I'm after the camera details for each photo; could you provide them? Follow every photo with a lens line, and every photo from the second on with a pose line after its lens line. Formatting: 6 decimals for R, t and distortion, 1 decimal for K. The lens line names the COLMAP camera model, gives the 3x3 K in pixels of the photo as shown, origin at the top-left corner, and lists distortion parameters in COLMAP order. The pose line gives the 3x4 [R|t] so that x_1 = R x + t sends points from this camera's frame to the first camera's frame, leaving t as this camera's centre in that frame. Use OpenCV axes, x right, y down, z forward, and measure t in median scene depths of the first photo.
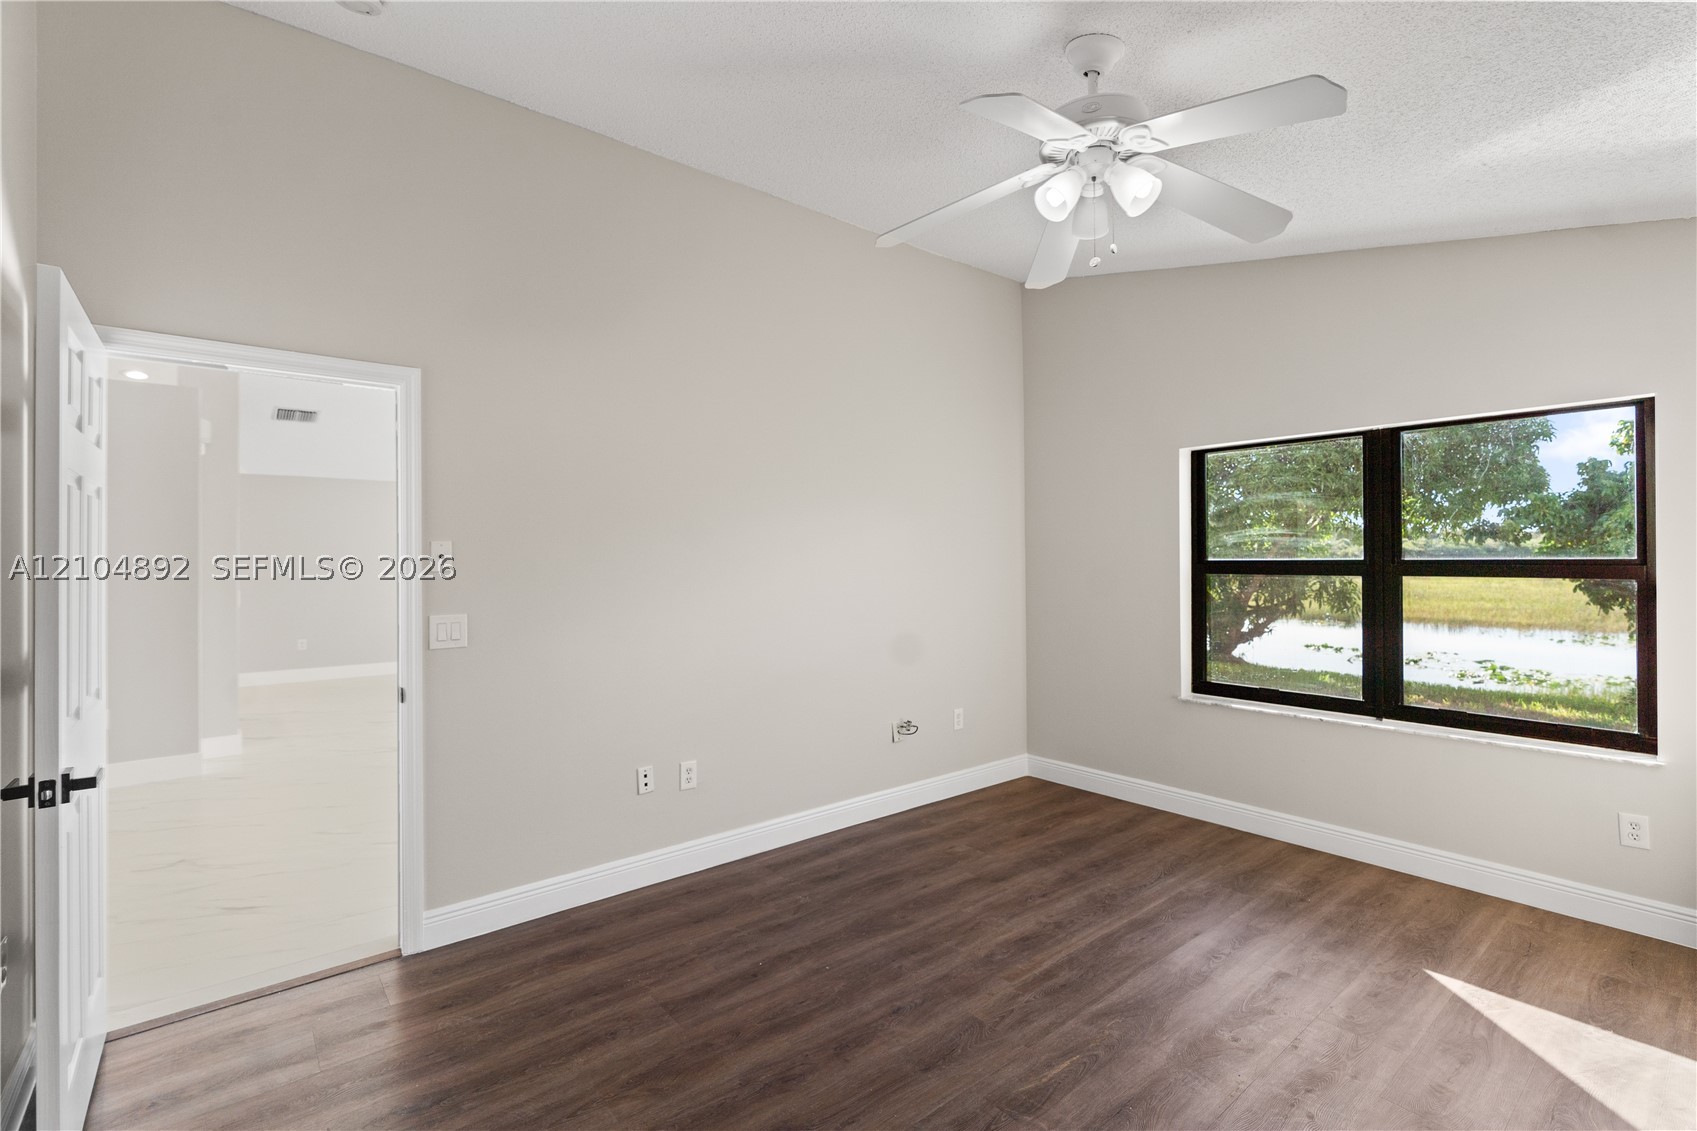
lens RADIAL K [[767.4, 0, 843.3], [0, 767.4, 553.4], [0, 0, 1]] dist [-0.013286, 0.006580]
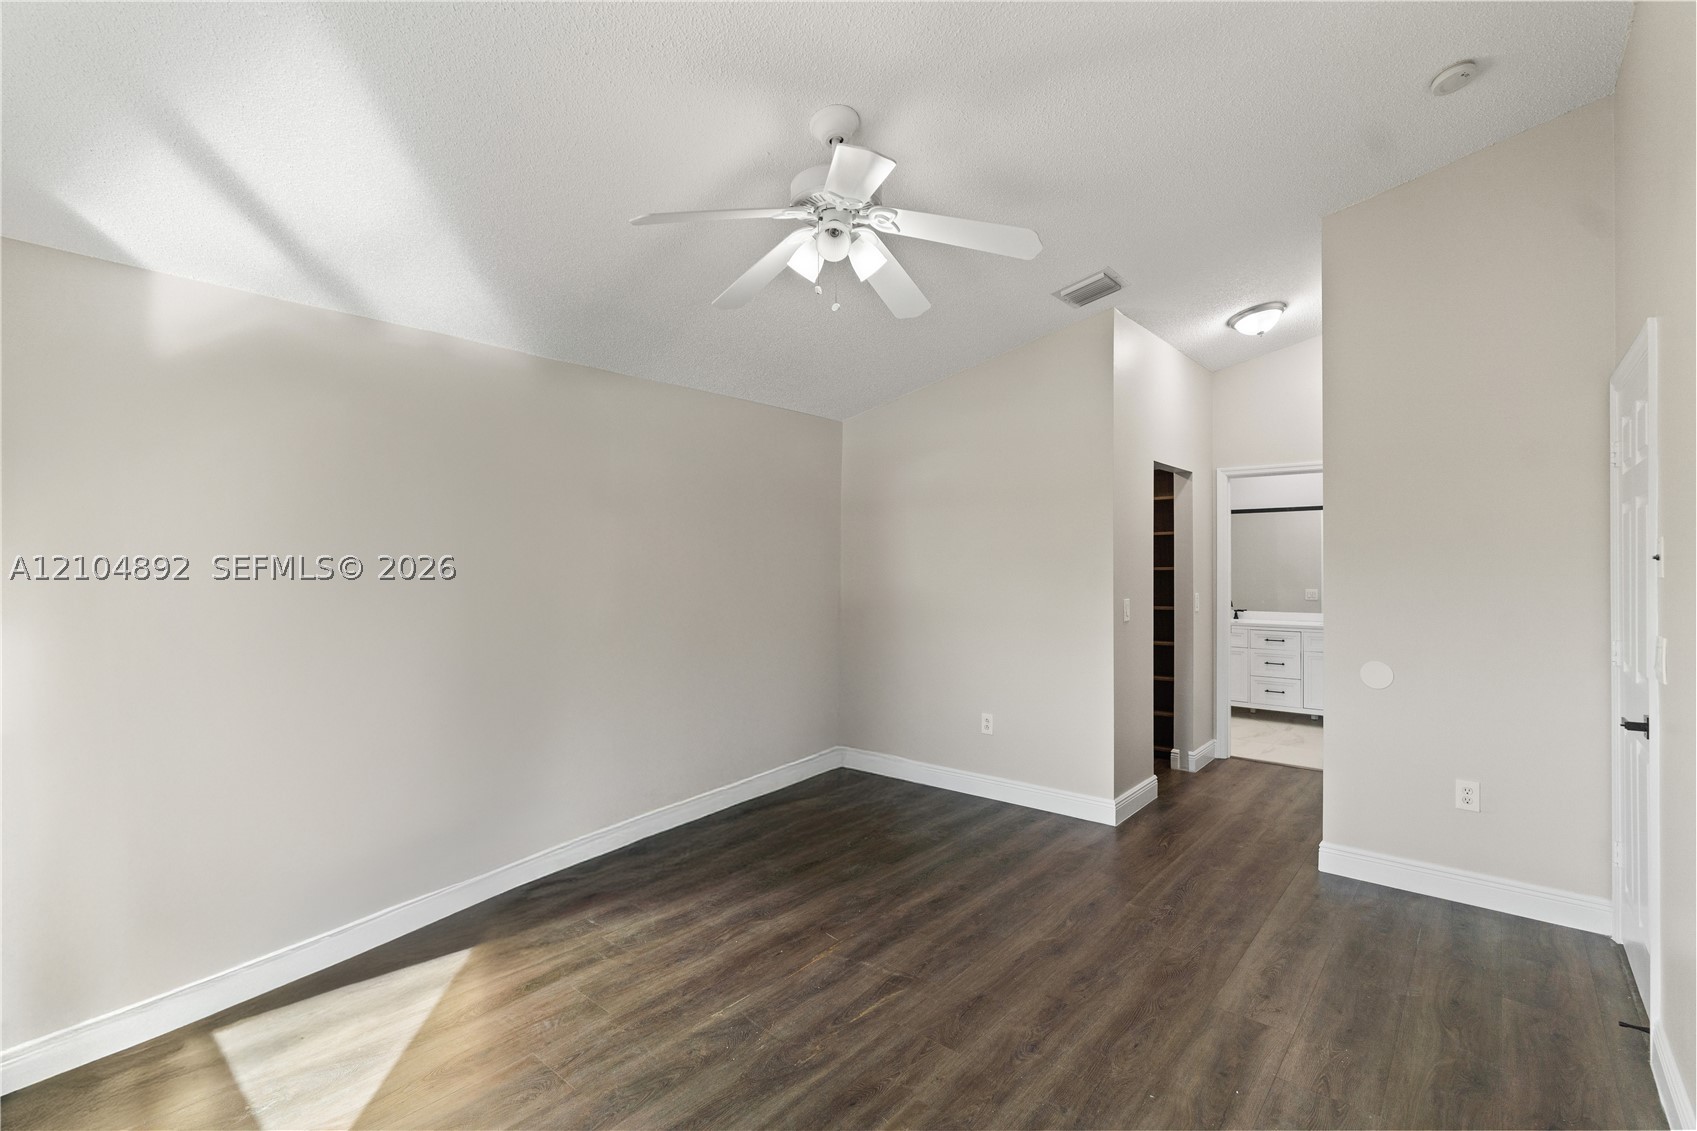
lens RADIAL K [[767.4, 0, 844.5], [0, 767.4, 561.8], [0, 0, 1]] dist [-0.013286, 0.006580]
pose [[-0.985286, 0.002963, -0.170885, 0.371626], [0.004845, 0.999932, -0.010595, 0.012087], [0.170842, -0.011267, -0.985234, 1.541310]]
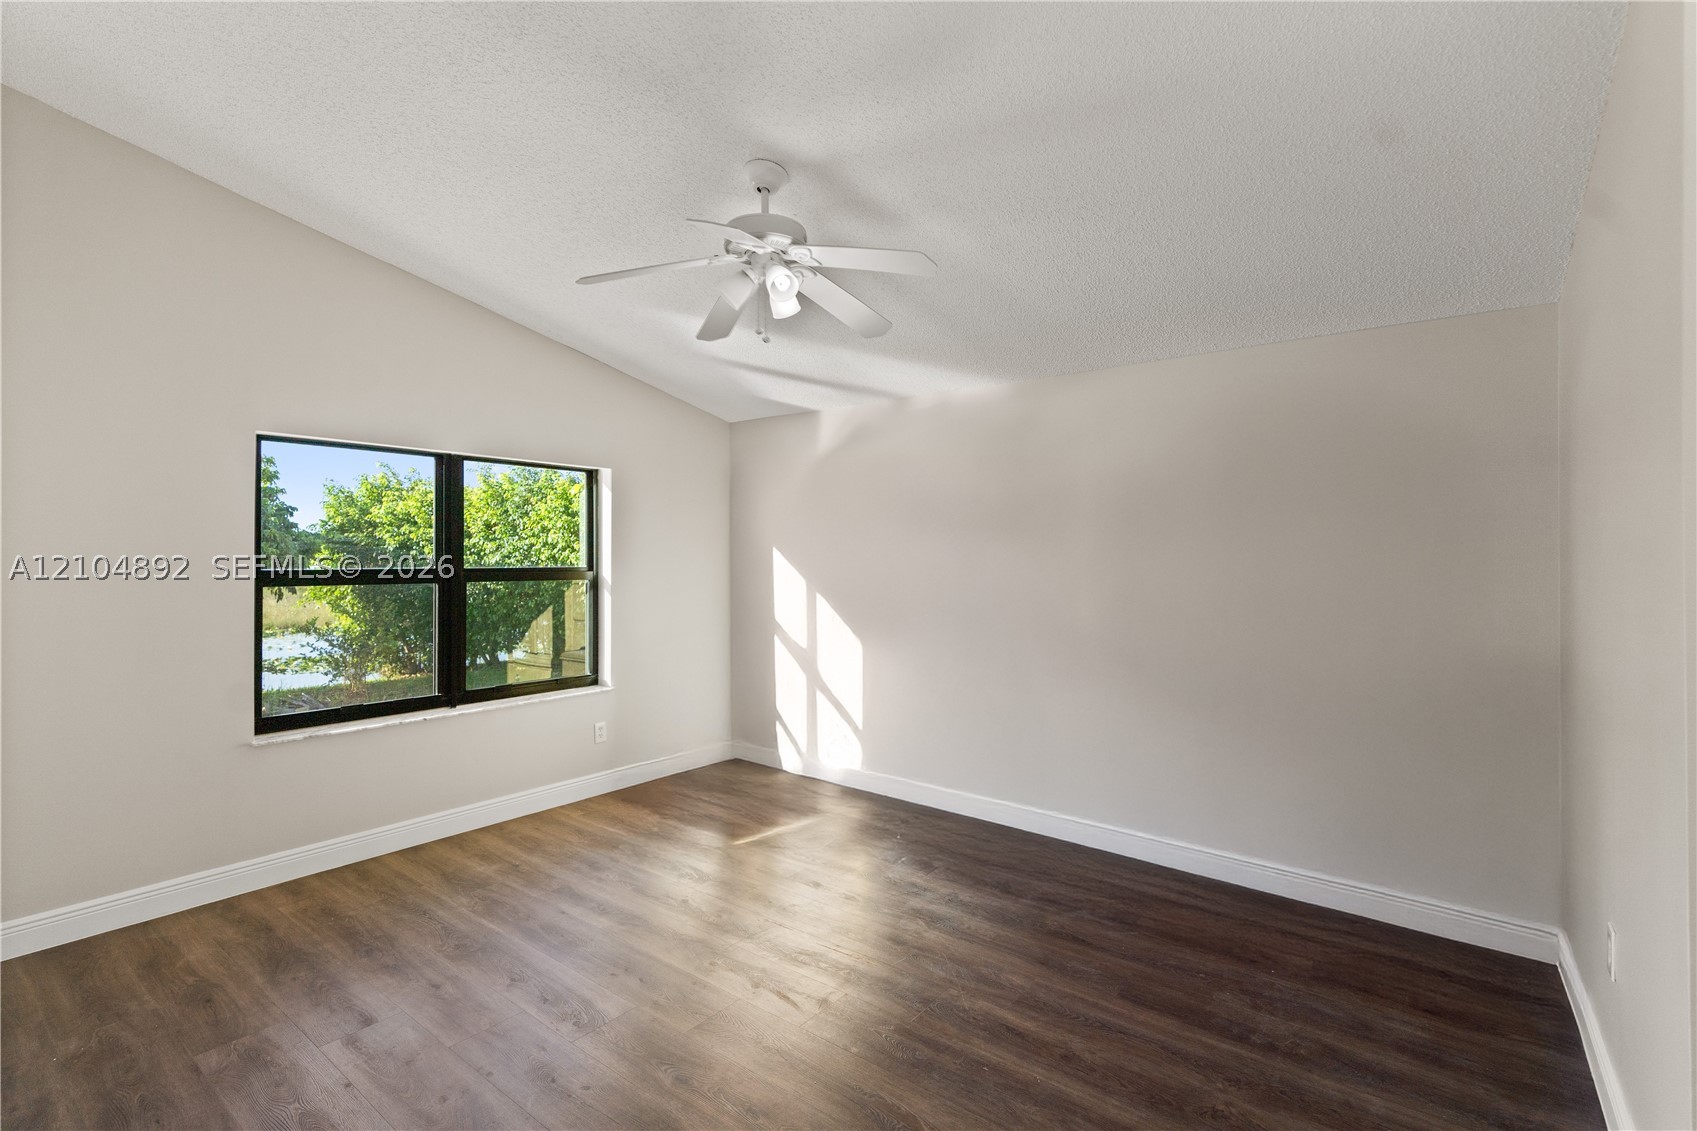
lens RADIAL K [[767.4, 0, 840.0], [0, 767.4, 569.1], [0, 0, 1]] dist [-0.013286, 0.006580]
pose [[-0.215989, -0.003085, 0.976391, -0.669127], [-0.001380, 0.999995, 0.002854, 0.005526], [-0.976395, -0.000732, -0.215992, 0.830514]]
